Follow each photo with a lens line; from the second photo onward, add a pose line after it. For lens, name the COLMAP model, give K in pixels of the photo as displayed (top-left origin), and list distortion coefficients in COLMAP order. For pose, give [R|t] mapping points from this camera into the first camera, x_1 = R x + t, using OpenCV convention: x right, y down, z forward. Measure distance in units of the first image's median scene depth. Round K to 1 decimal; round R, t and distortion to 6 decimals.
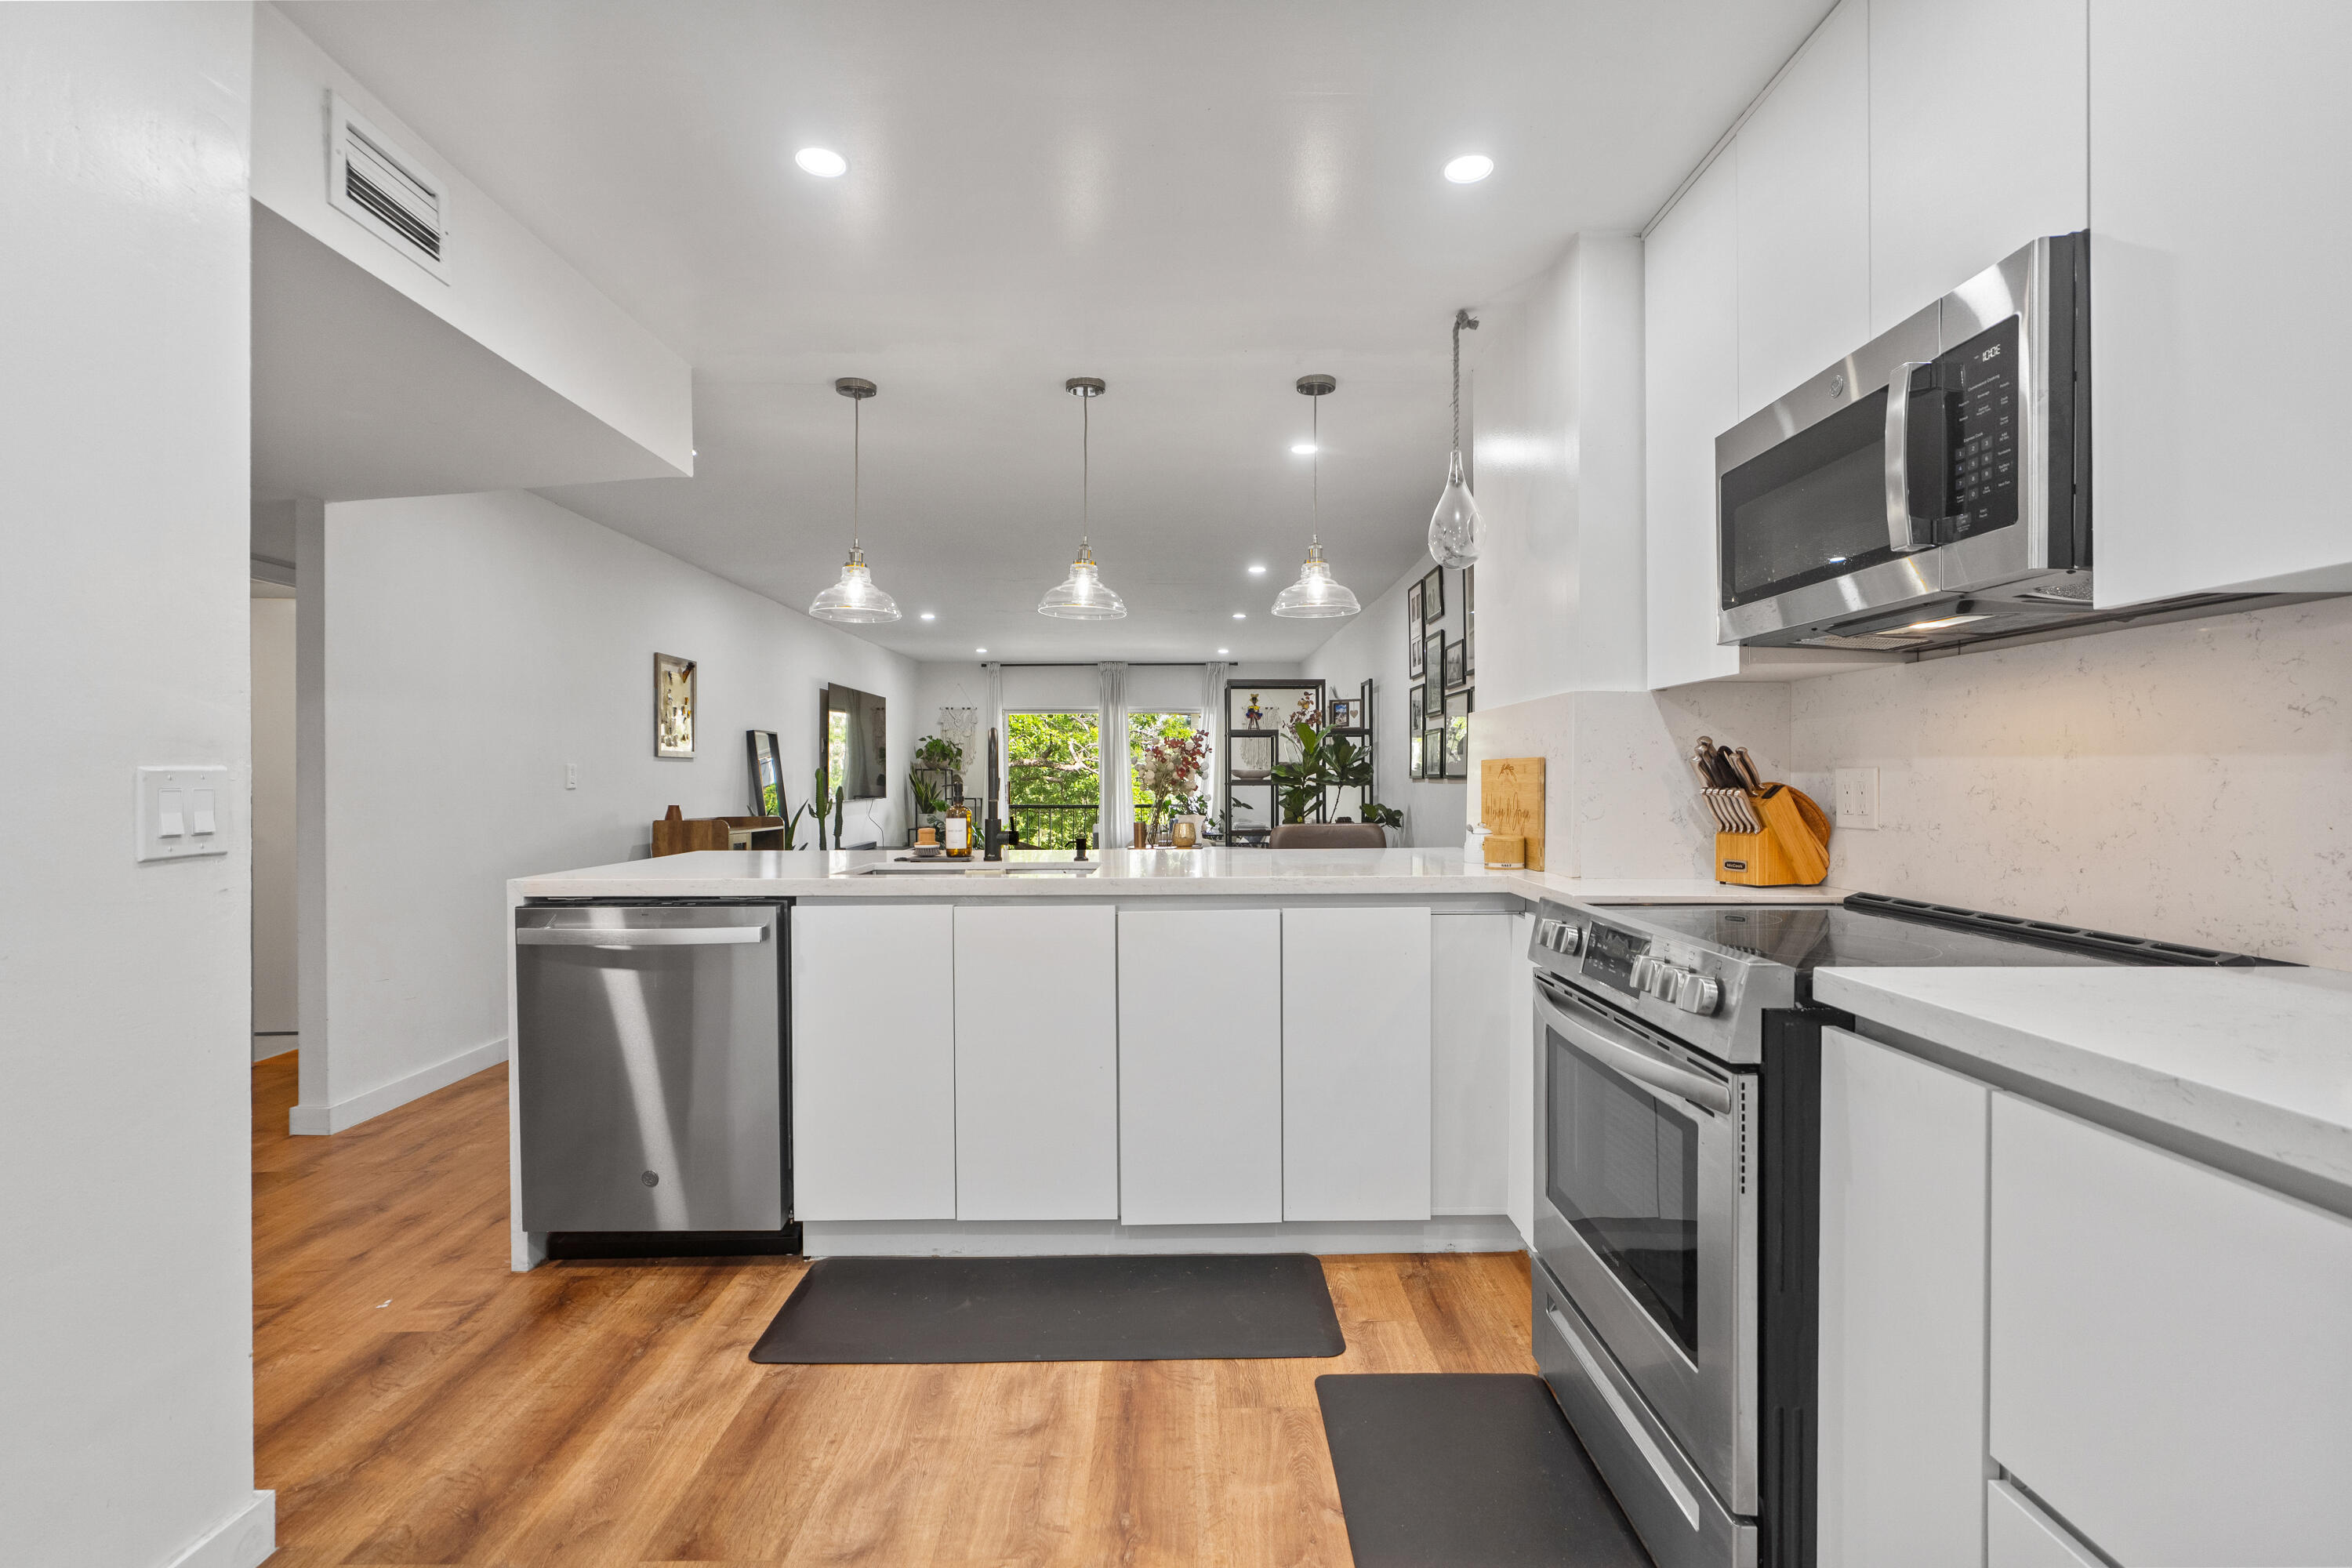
lens RADIAL K [[1041.9, 0, 1181.7], [0, 1041.9, 774.5], [0, 0, 1]] dist [-0.020375, 0.007369]
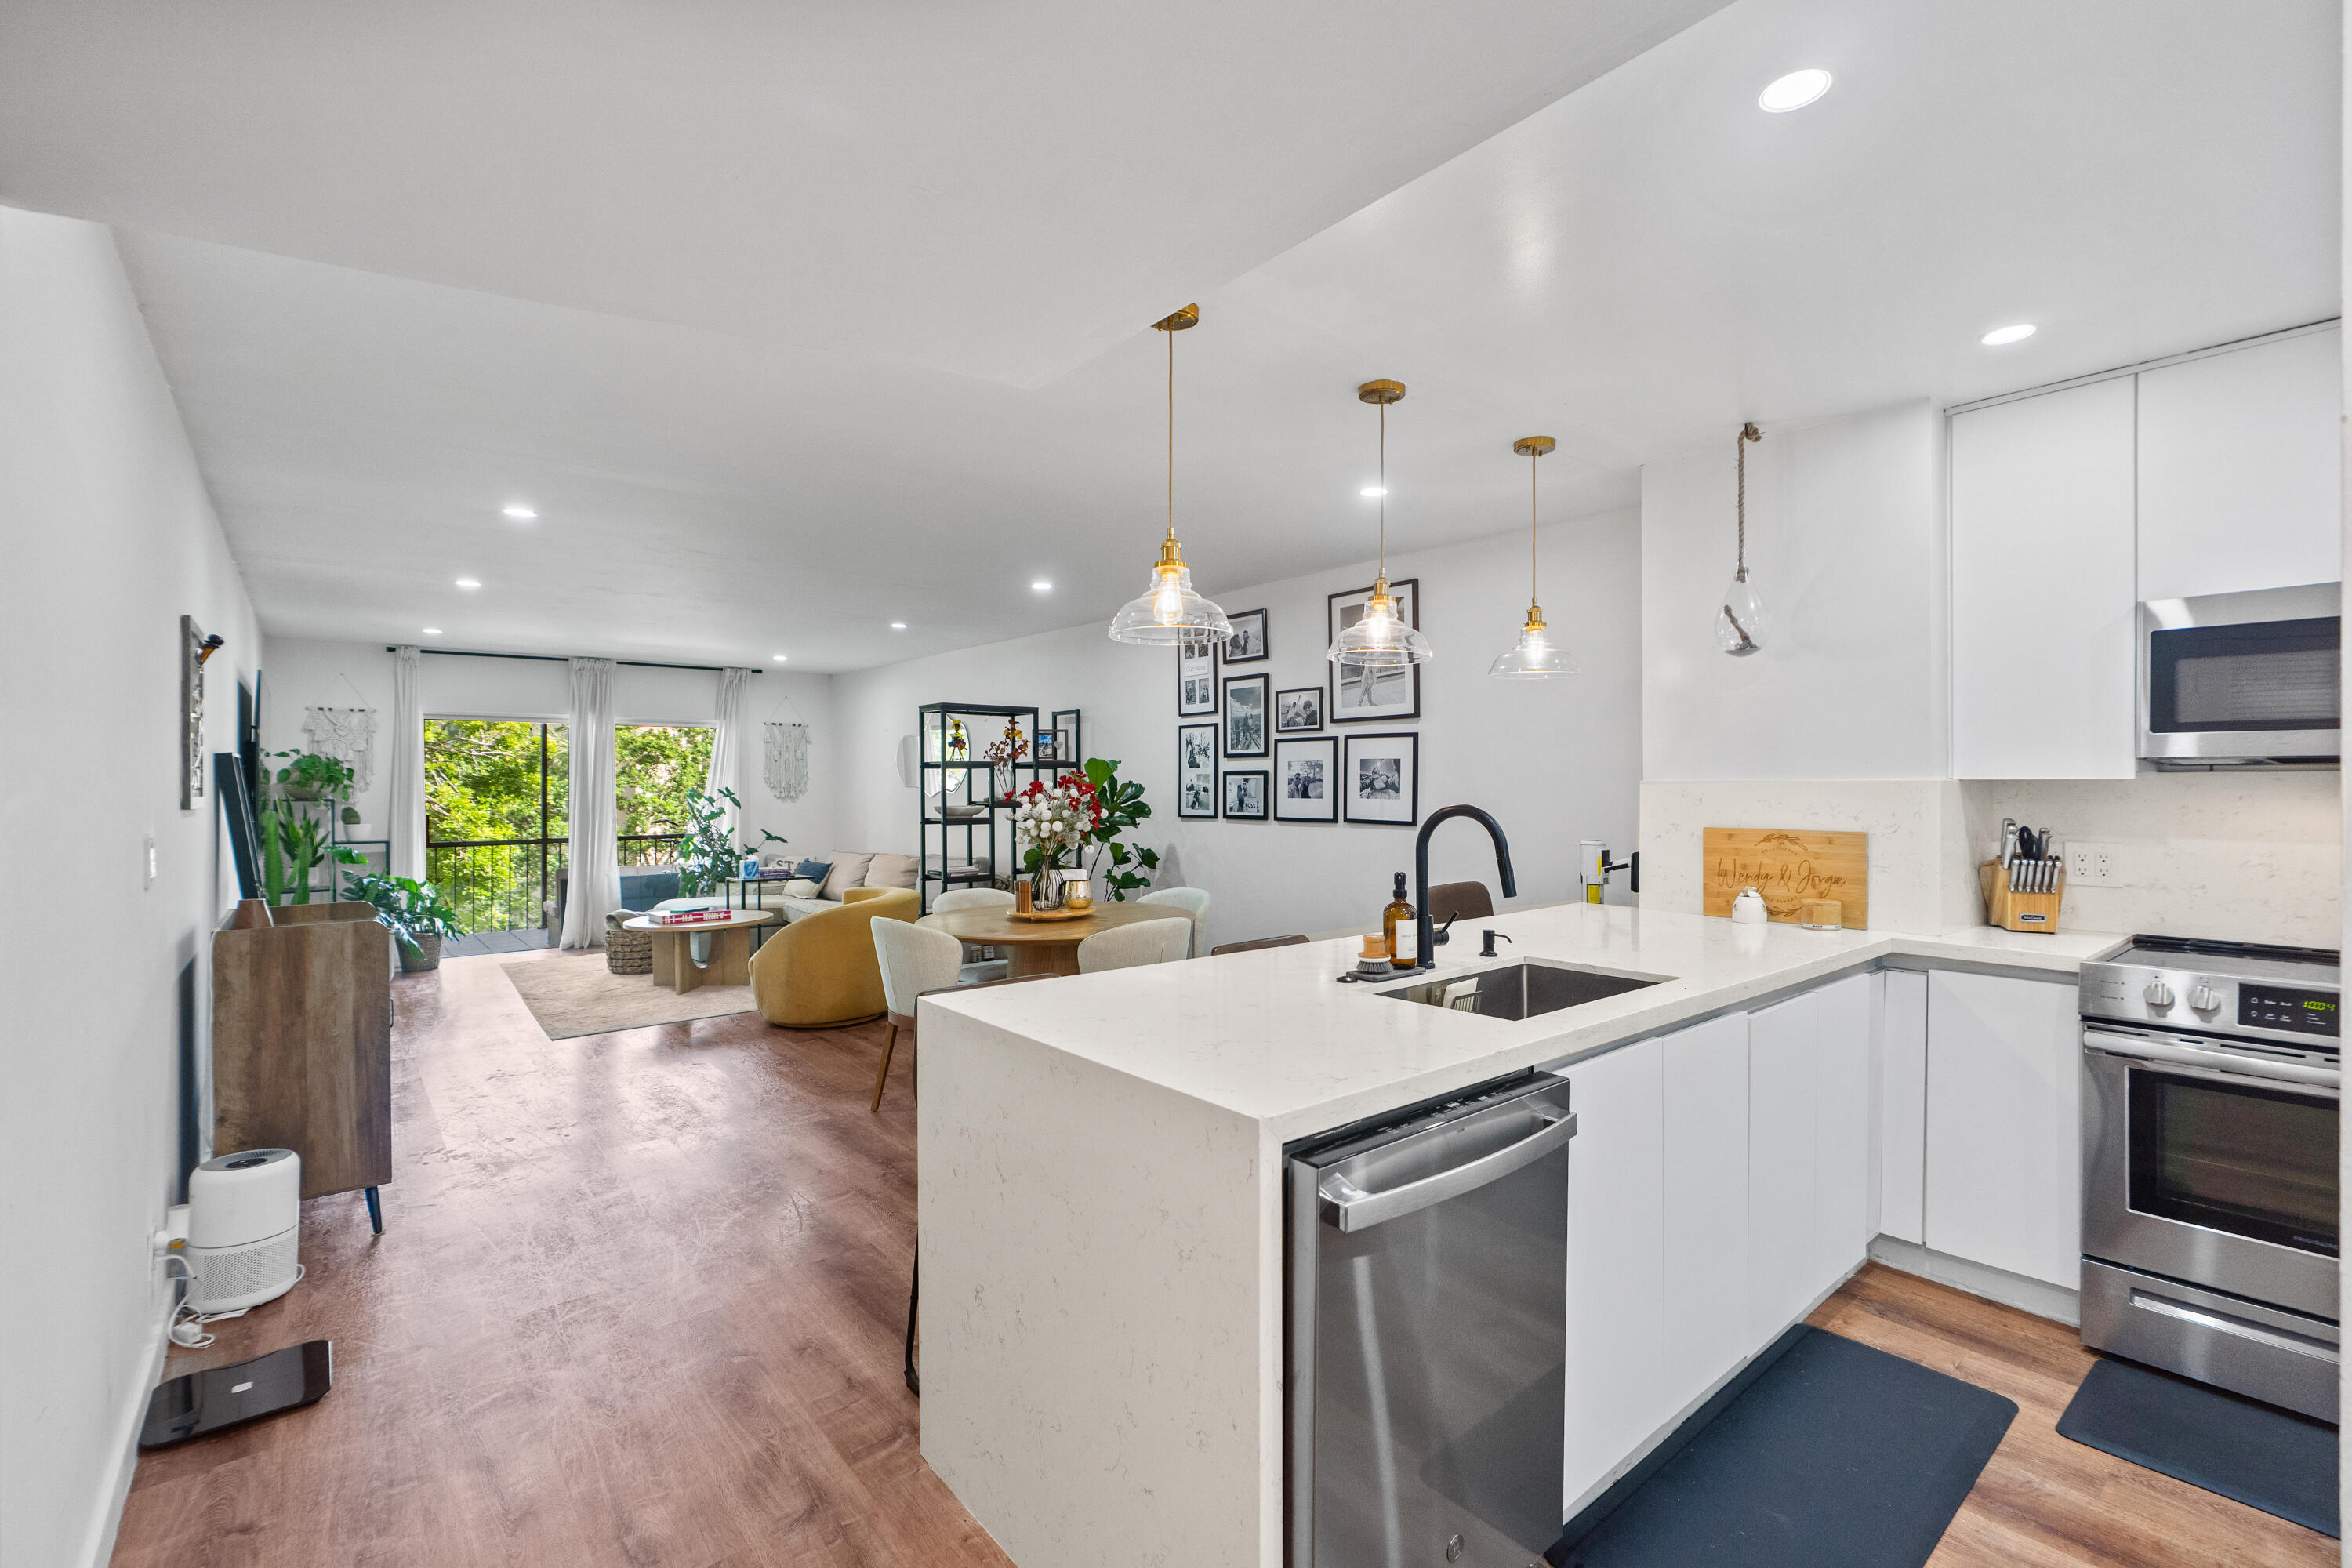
lens RADIAL K [[1041.9, 0, 1181.7], [0, 1041.9, 774.5], [0, 0, 1]] dist [-0.020375, 0.007369]
pose [[0.769783, 0.004139, 0.638293, -0.347557], [-0.000075, 0.999980, -0.006393, -0.026310], [-0.638306, 0.004873, 0.769767, 0.209500]]
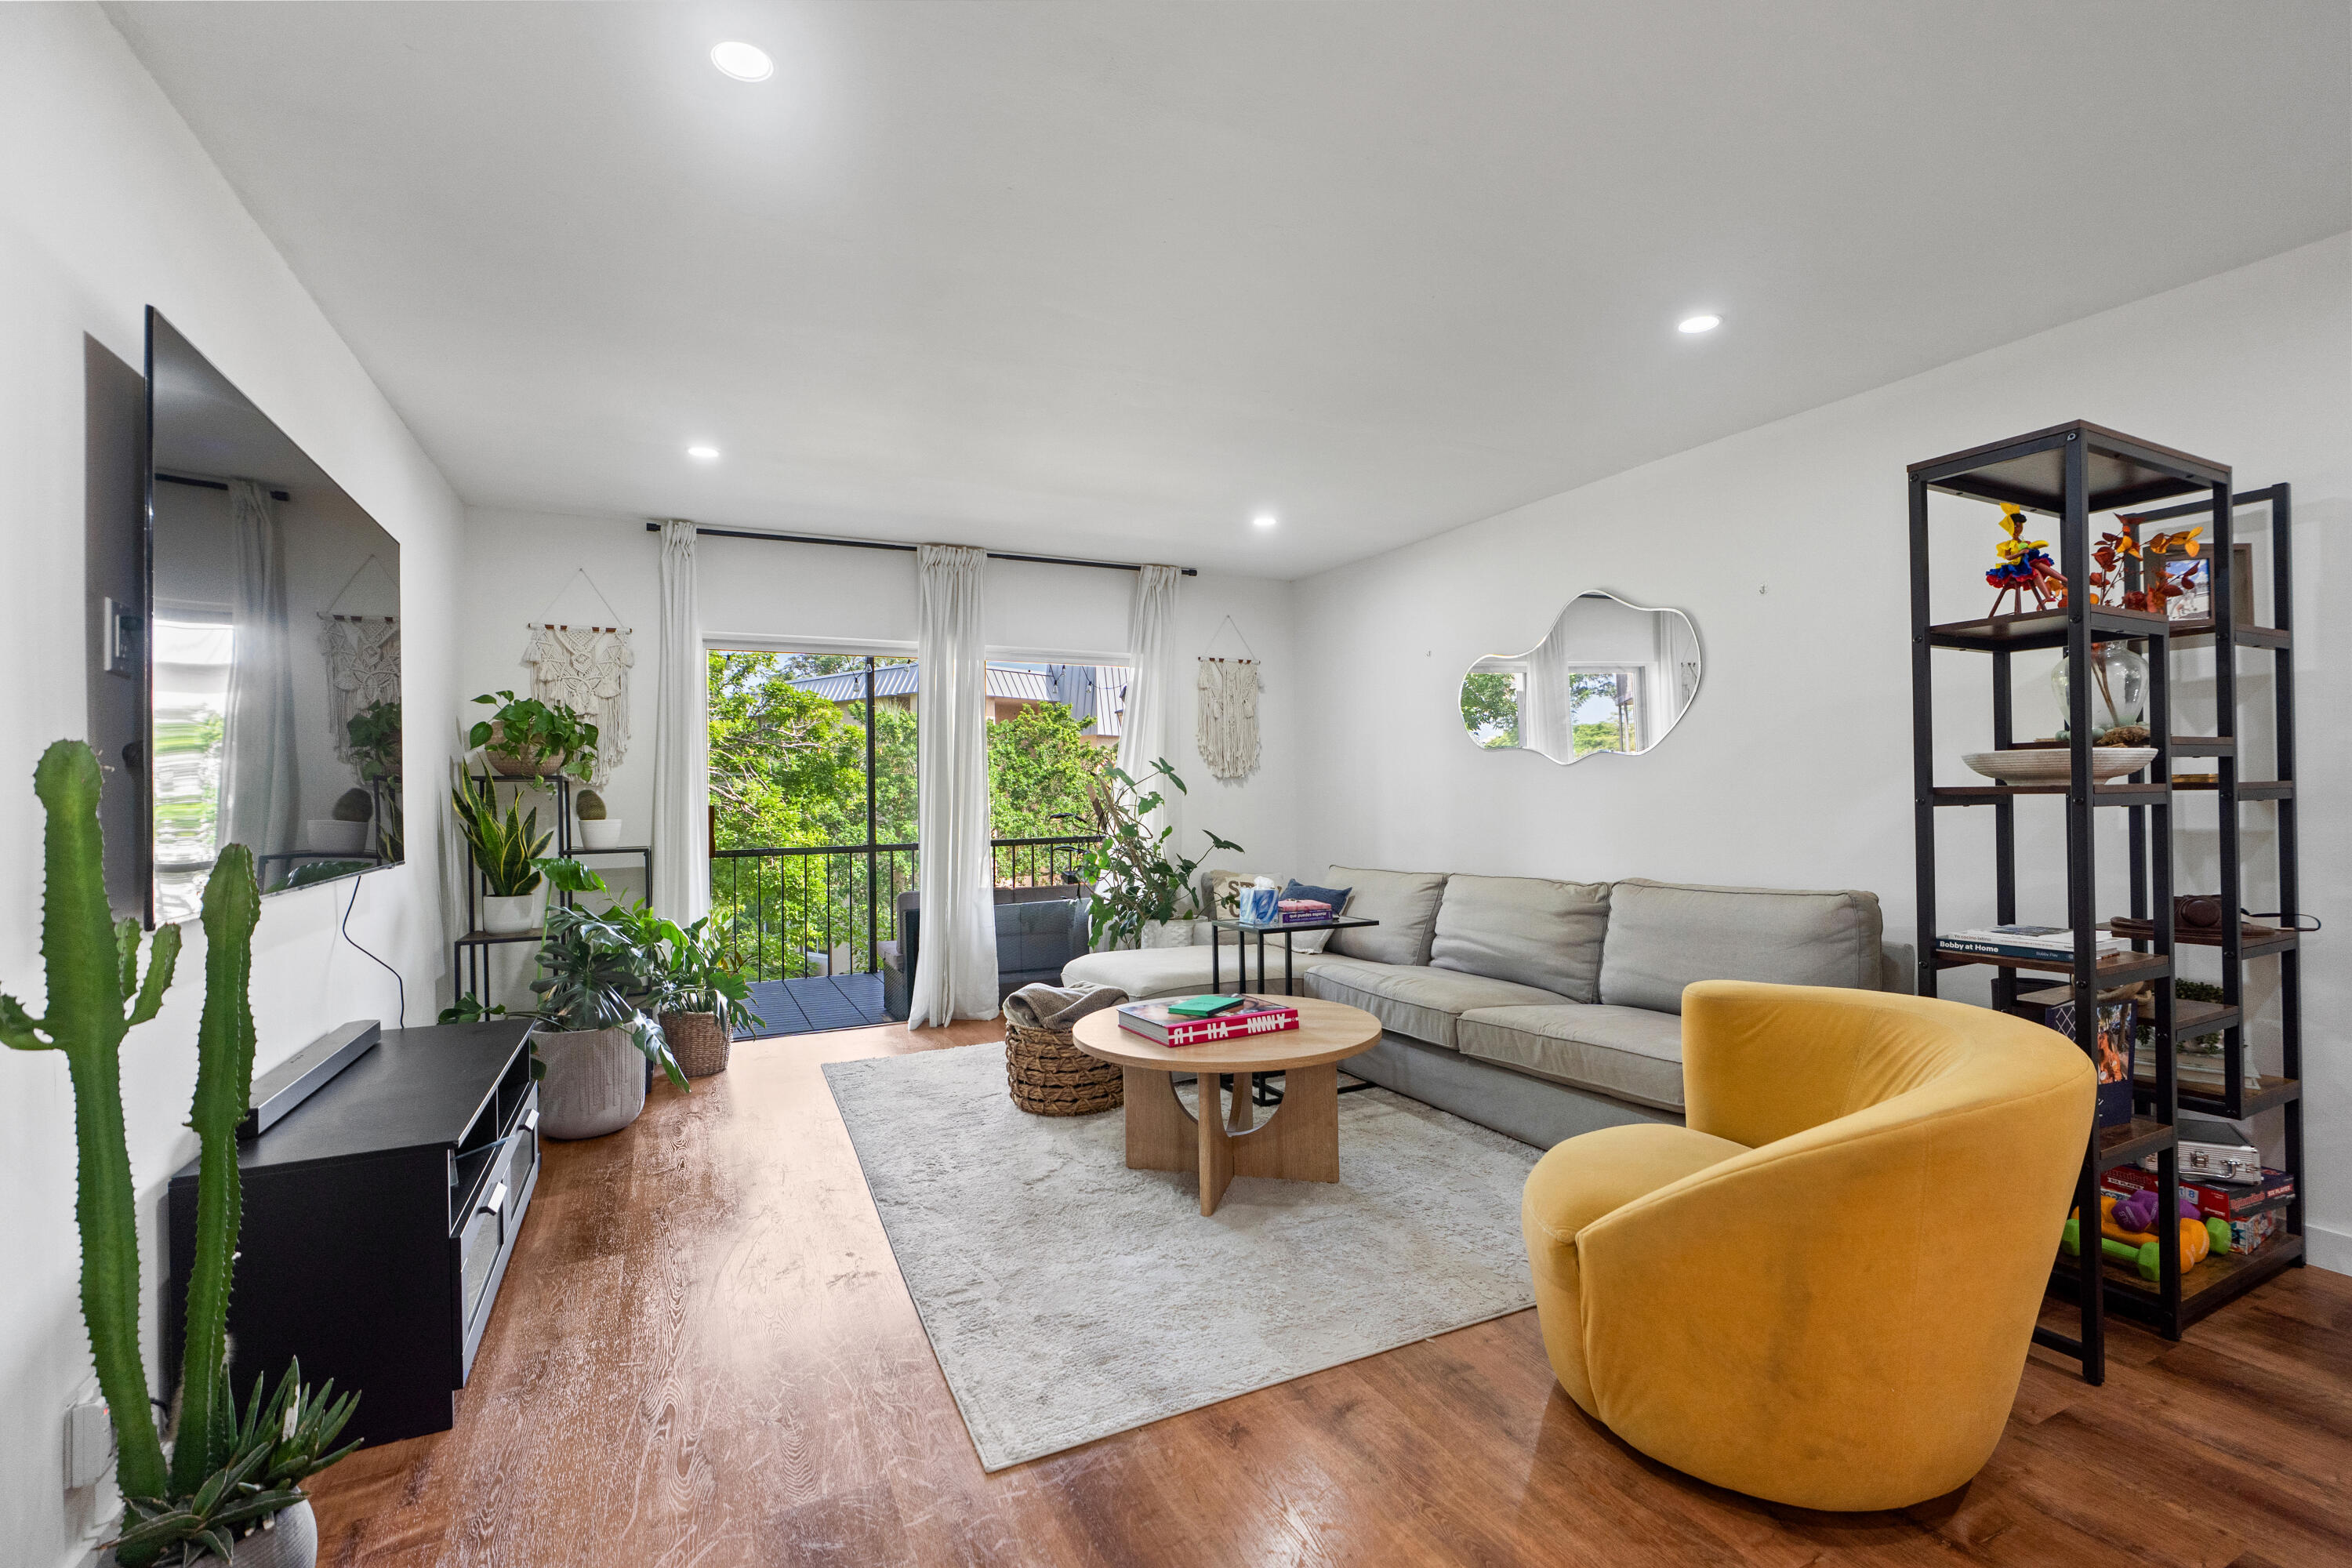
lens RADIAL K [[1041.9, 0, 1181.7], [0, 1041.9, 774.5], [0, 0, 1]] dist [-0.020375, 0.007369]
pose [[0.898571, -0.003230, 0.438815, -0.283952], [0.010497, 0.999845, -0.014134, 0.002724], [-0.438702, 0.017307, 0.898466, 0.838250]]
